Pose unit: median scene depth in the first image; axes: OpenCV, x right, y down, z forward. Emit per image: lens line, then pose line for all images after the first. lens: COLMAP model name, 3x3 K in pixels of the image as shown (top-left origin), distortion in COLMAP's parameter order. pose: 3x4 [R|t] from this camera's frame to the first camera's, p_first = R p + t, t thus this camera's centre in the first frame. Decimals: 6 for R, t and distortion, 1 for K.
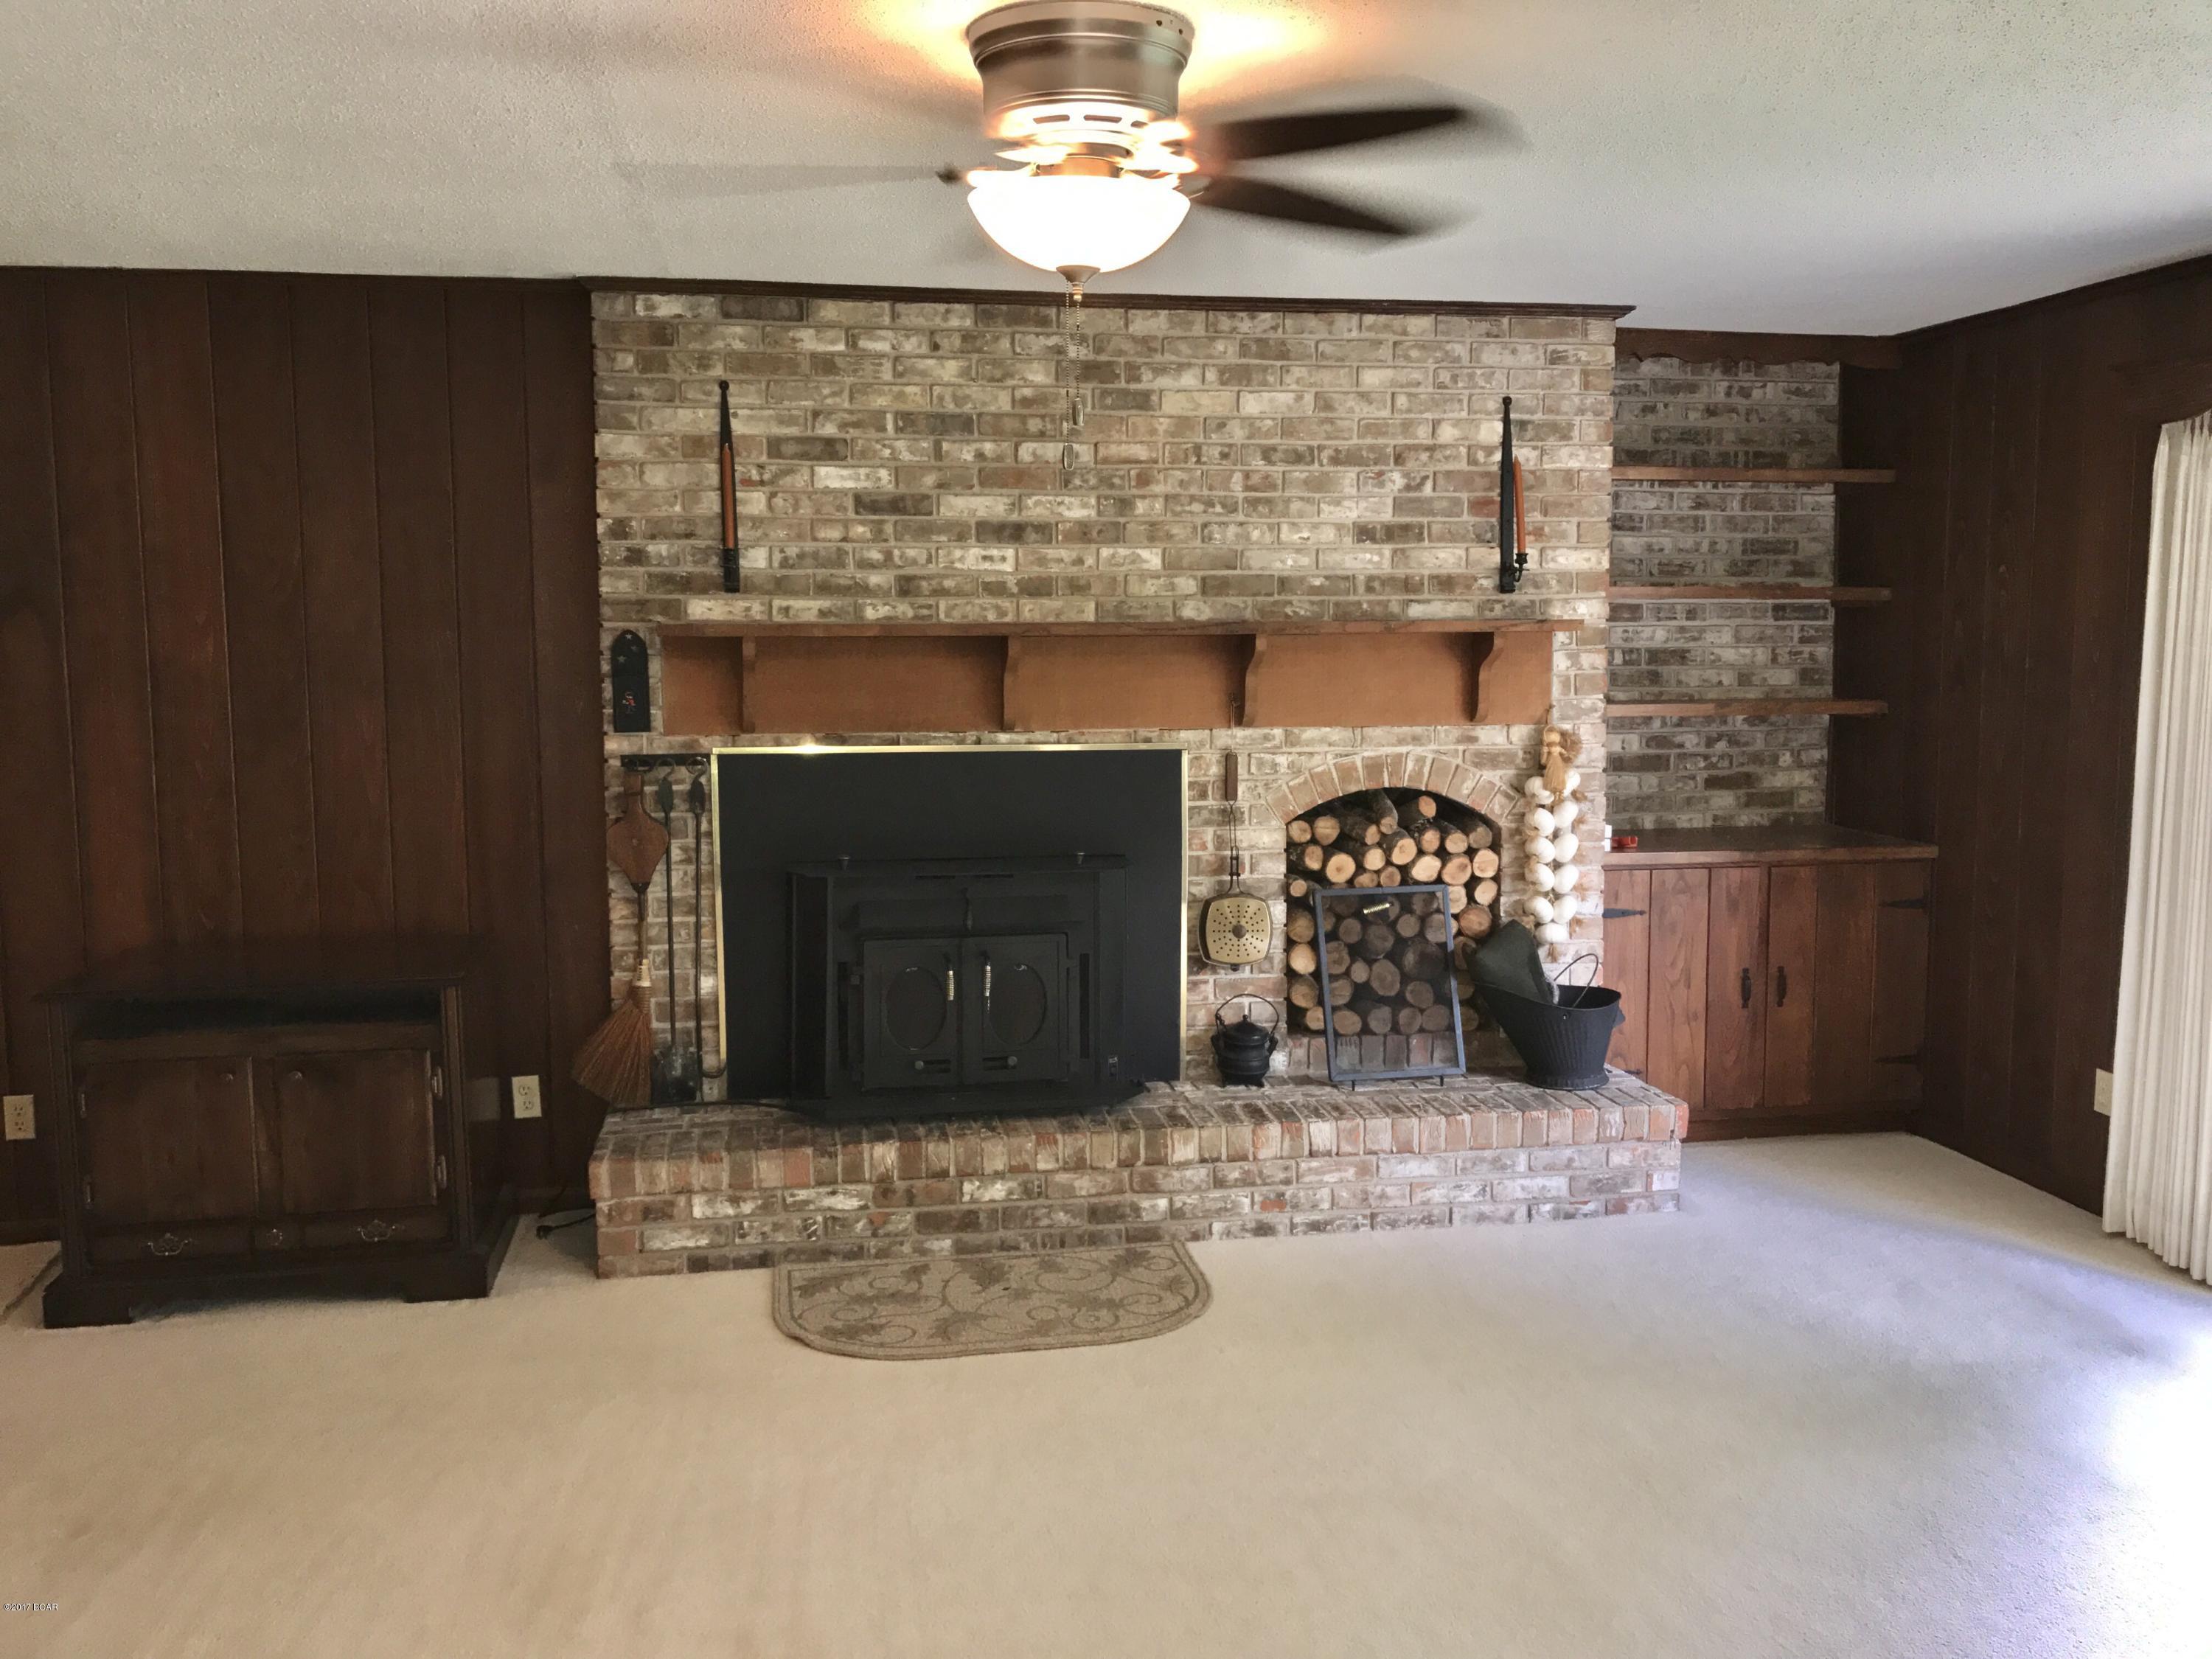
lens RADIAL K [[1825.2, 0, 1104.0], [0, 1825.2, 820.0], [0, 0, 1]] dist [0.032444, -0.038269]
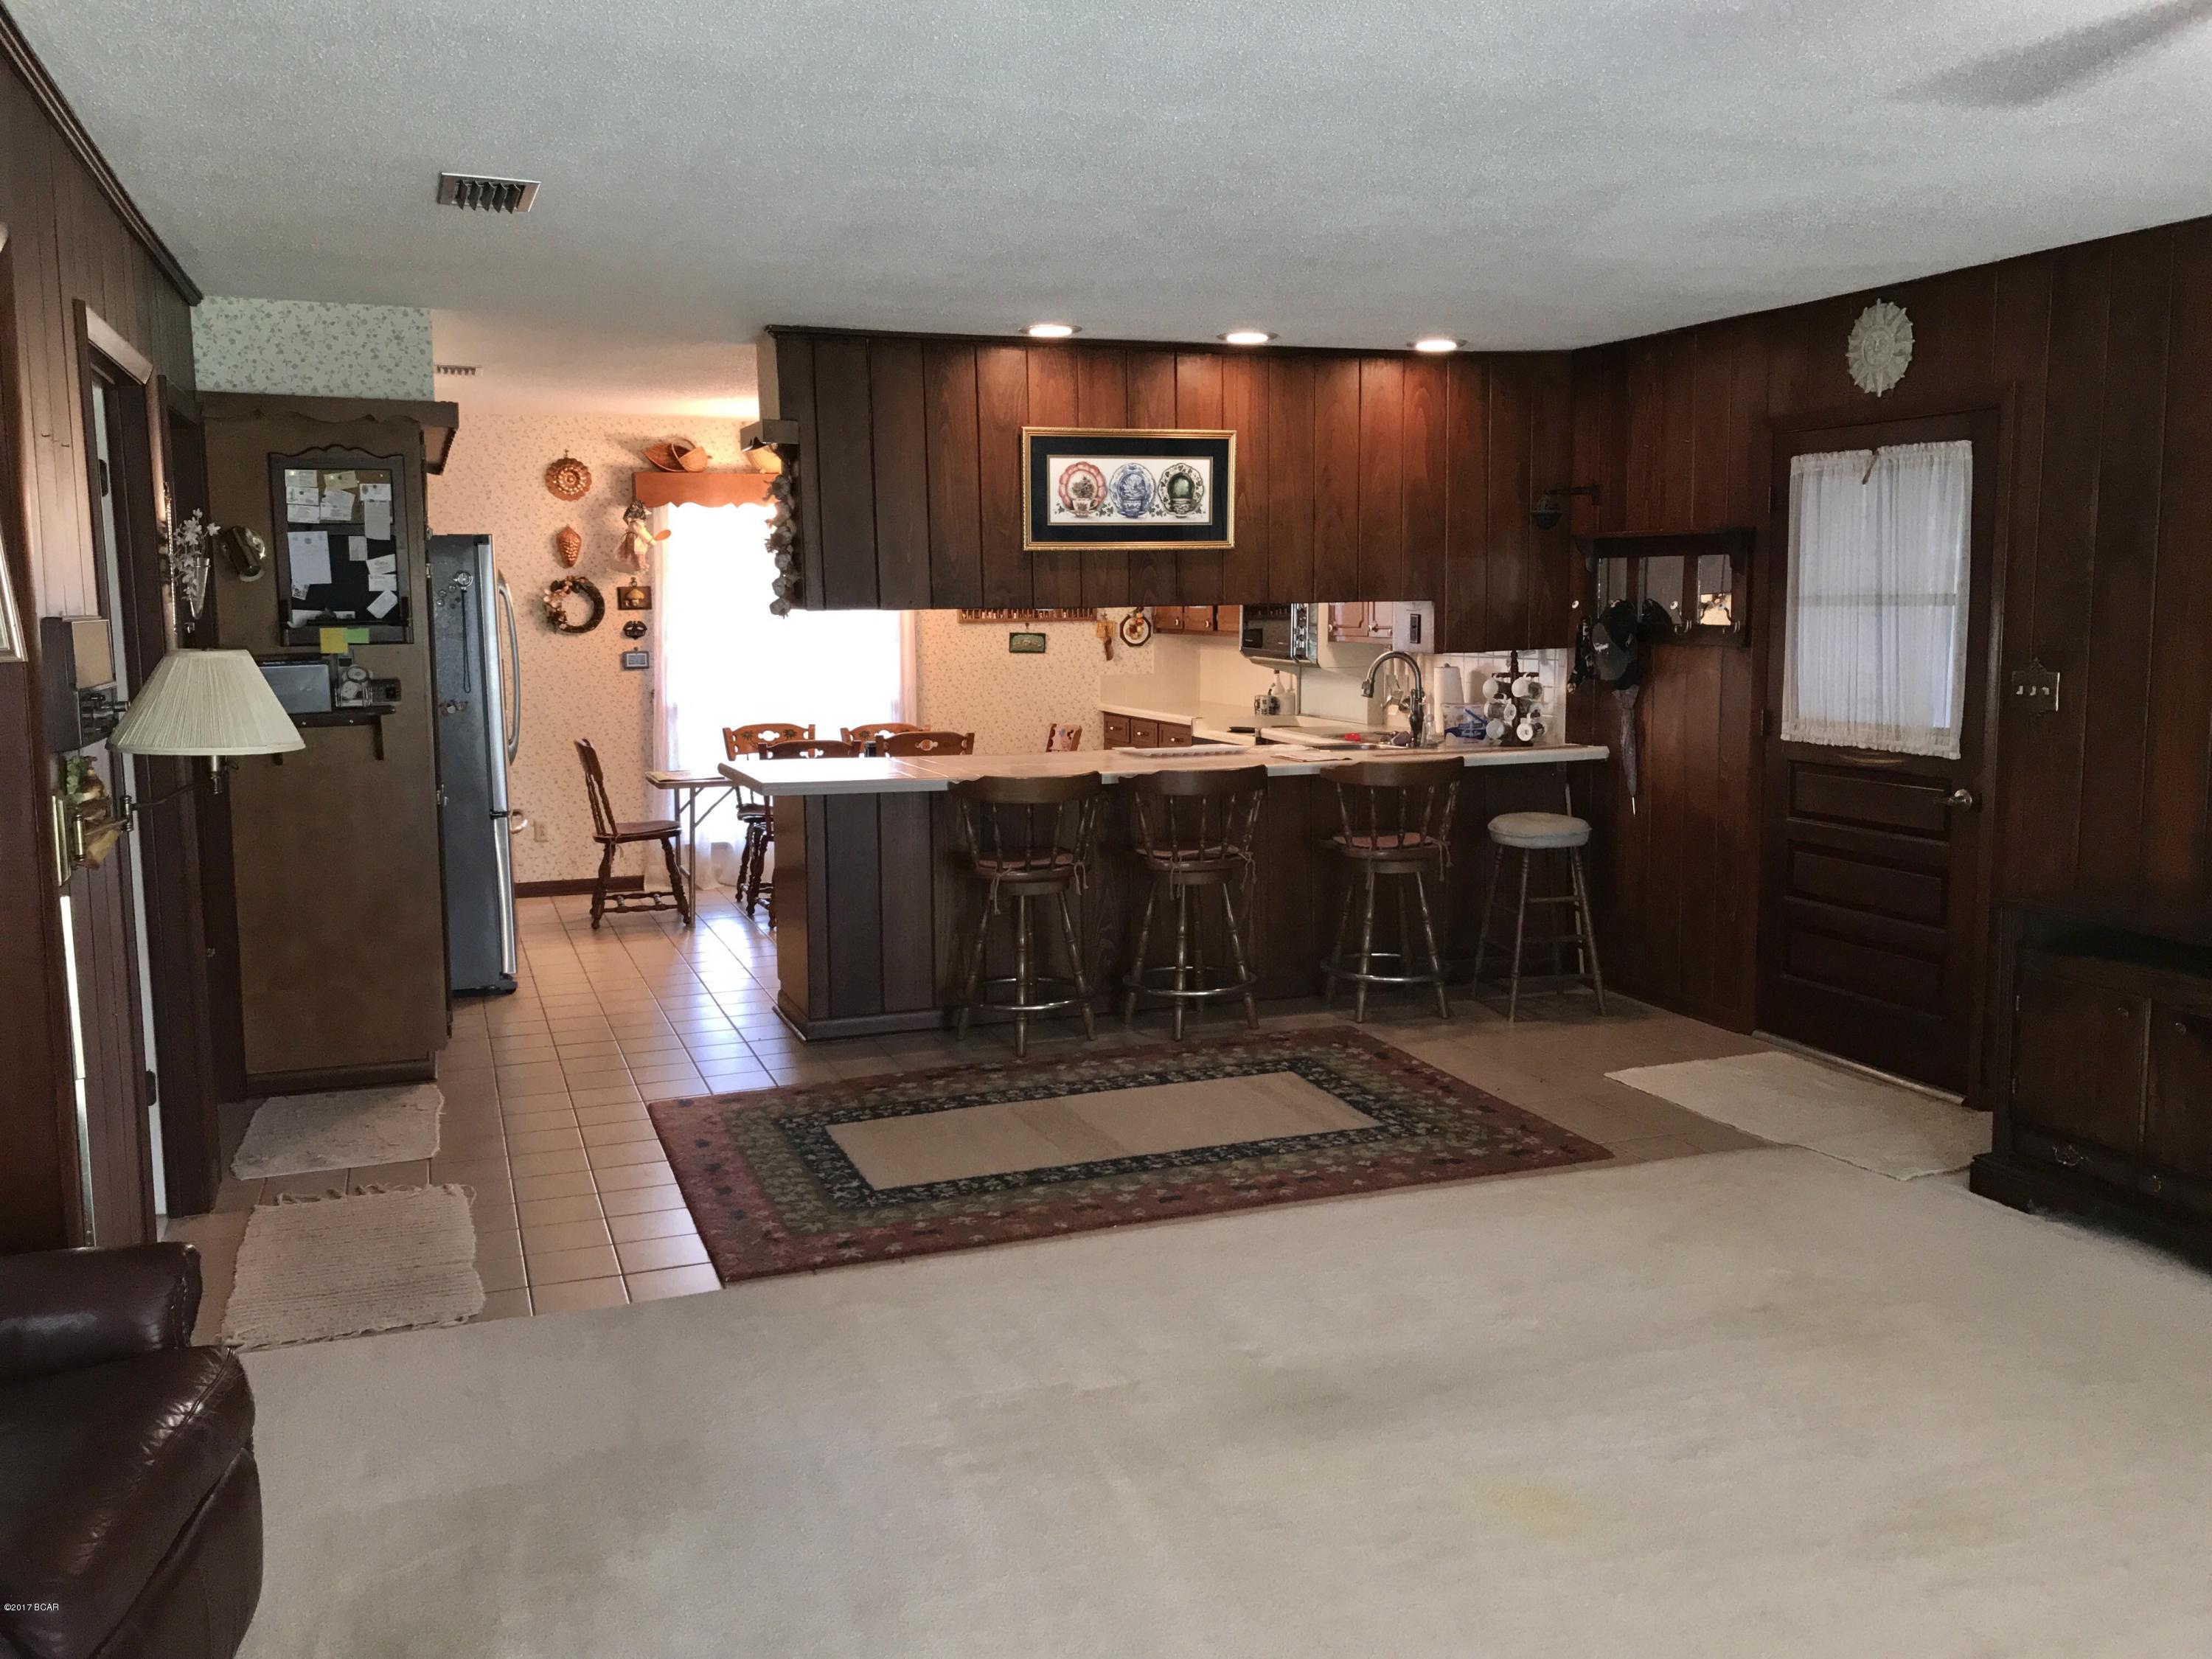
lens RADIAL K [[1825.2, 0, 1082.8], [0, 1825.2, 814.7], [0, 0, 1]] dist [0.032444, -0.038269]
pose [[0.181463, 0.127486, -0.975099, 0.342826], [-0.103984, 0.988490, 0.109886, -0.015461], [0.977885, 0.081454, 0.192630, 0.206616]]
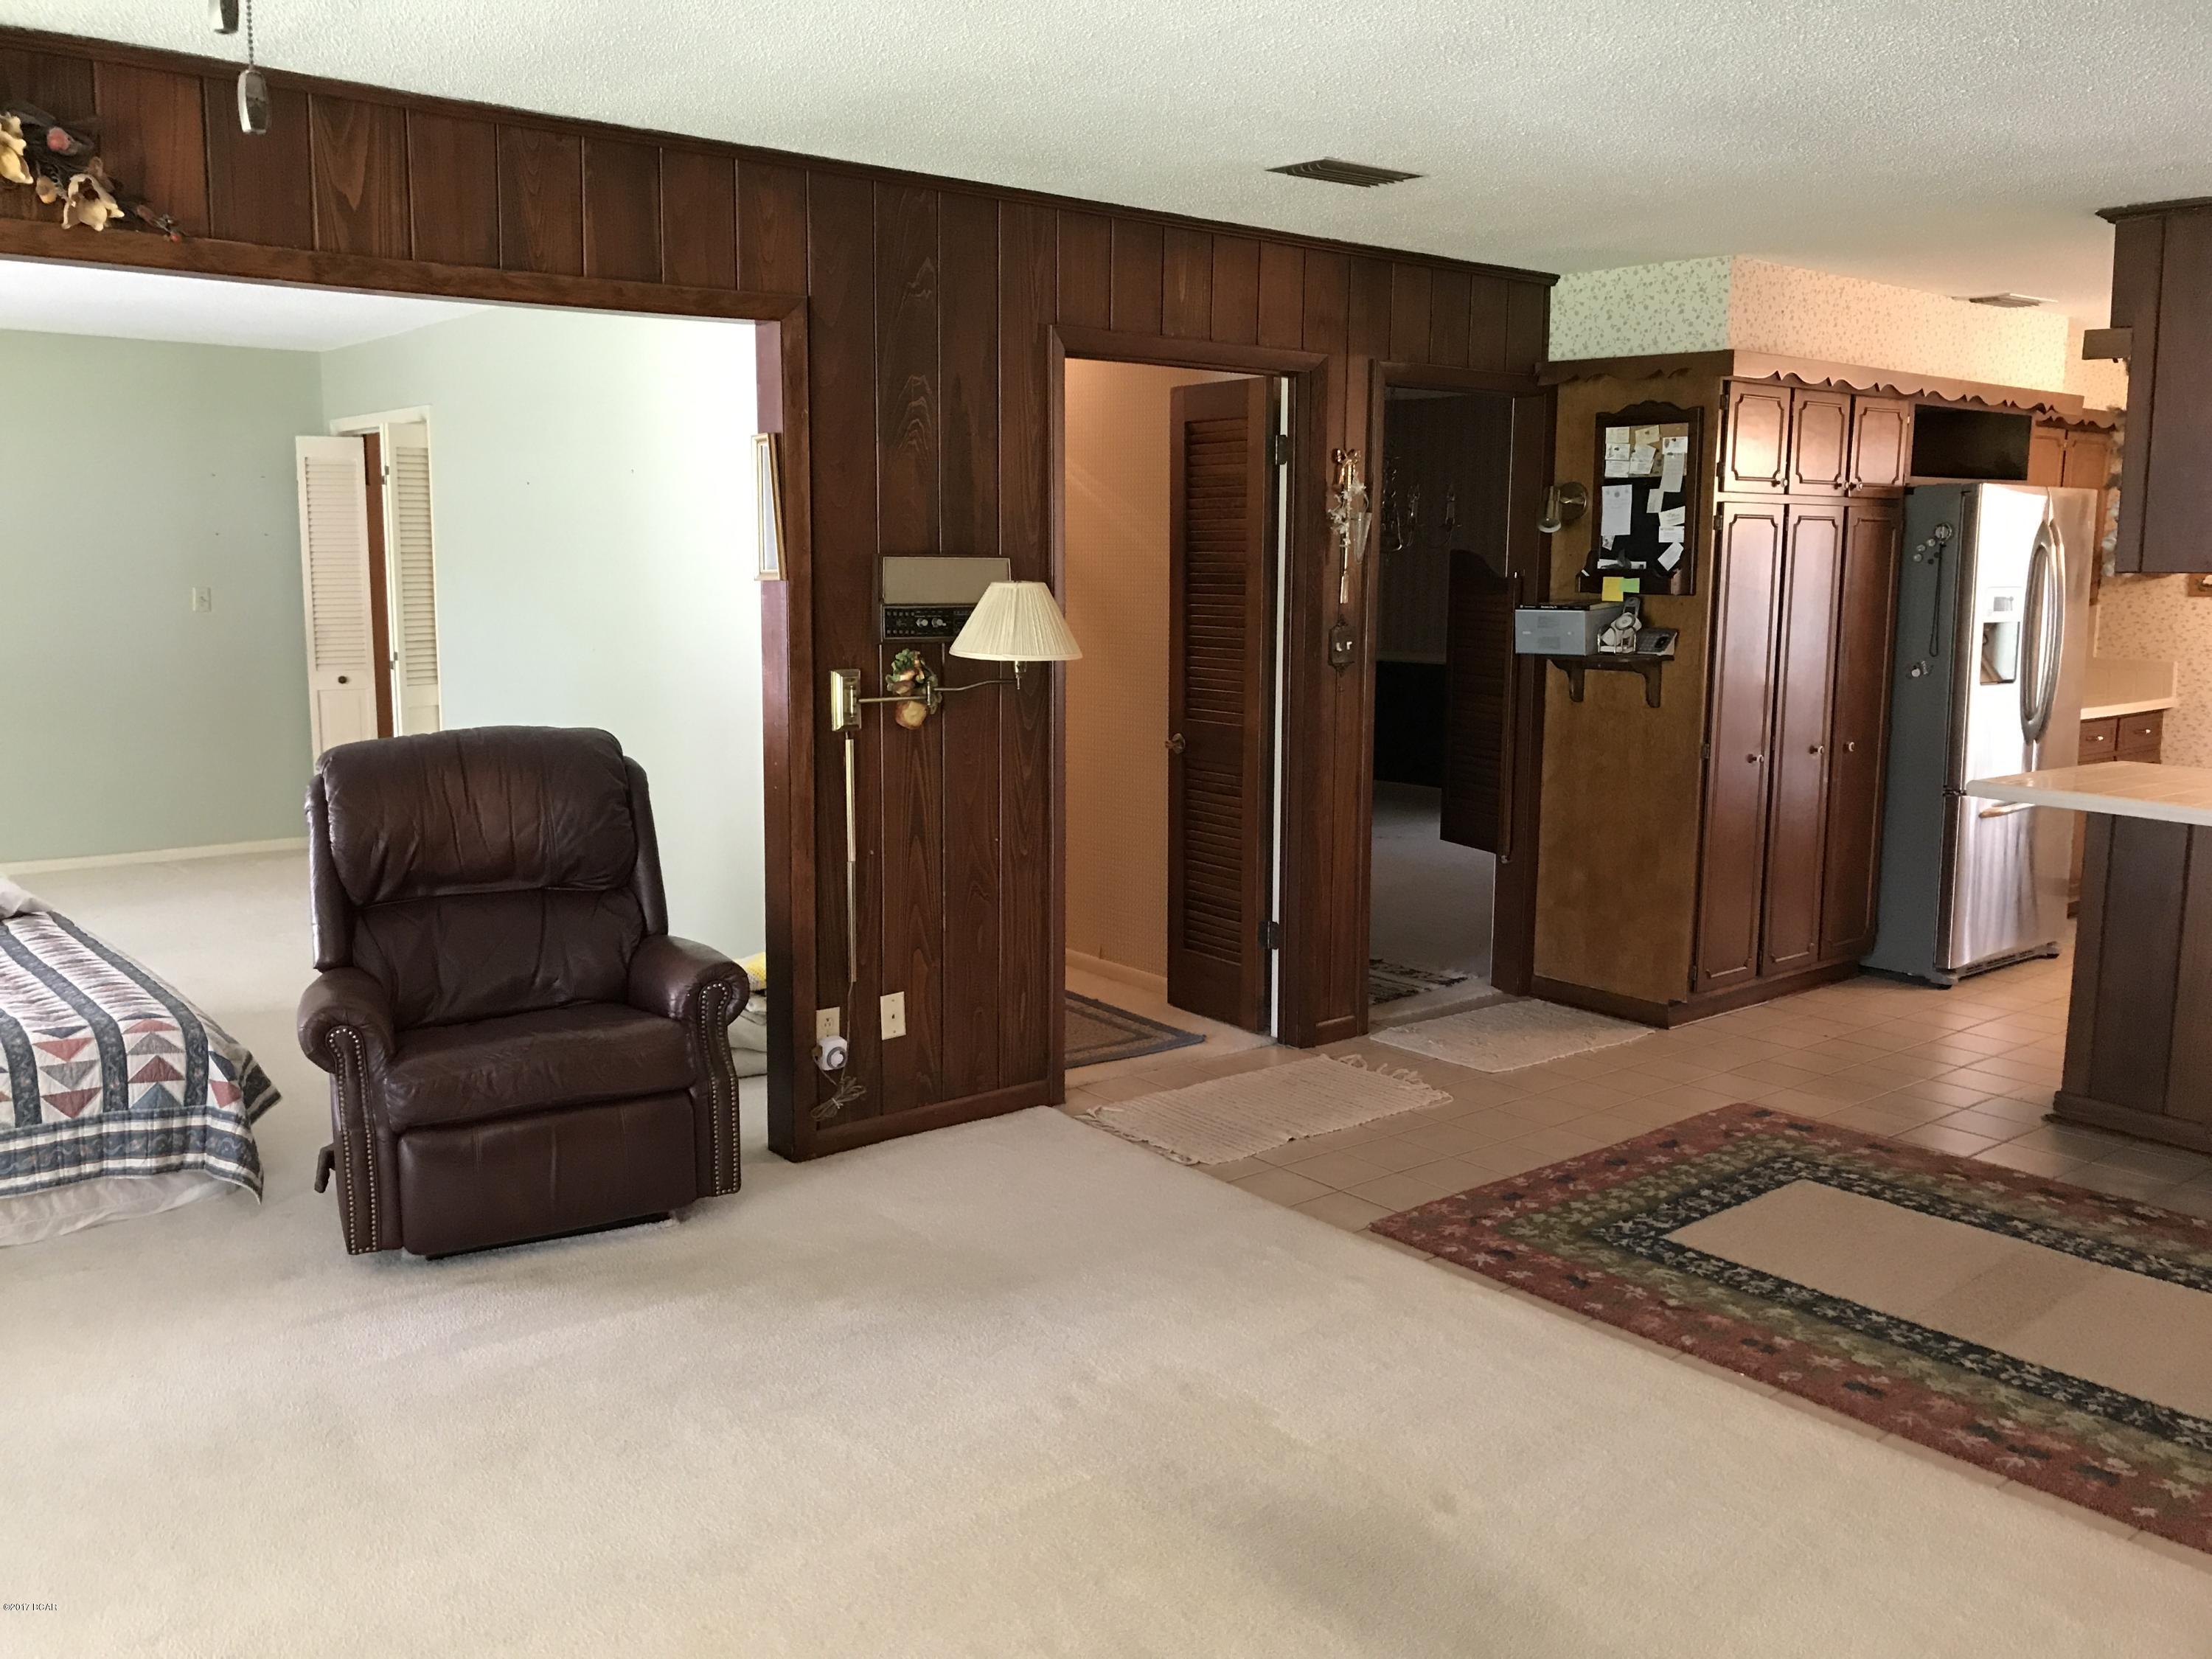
lens RADIAL K [[1825.2, 0, 1107.0], [0, 1825.2, 815.0], [0, 0, 1]] dist [0.032444, -0.038269]
pose [[-0.871320, 0.073614, -0.485163, 0.012454], [-0.055472, 0.967571, 0.246434, -0.084016], [0.487570, 0.241636, -0.838980, 0.852827]]
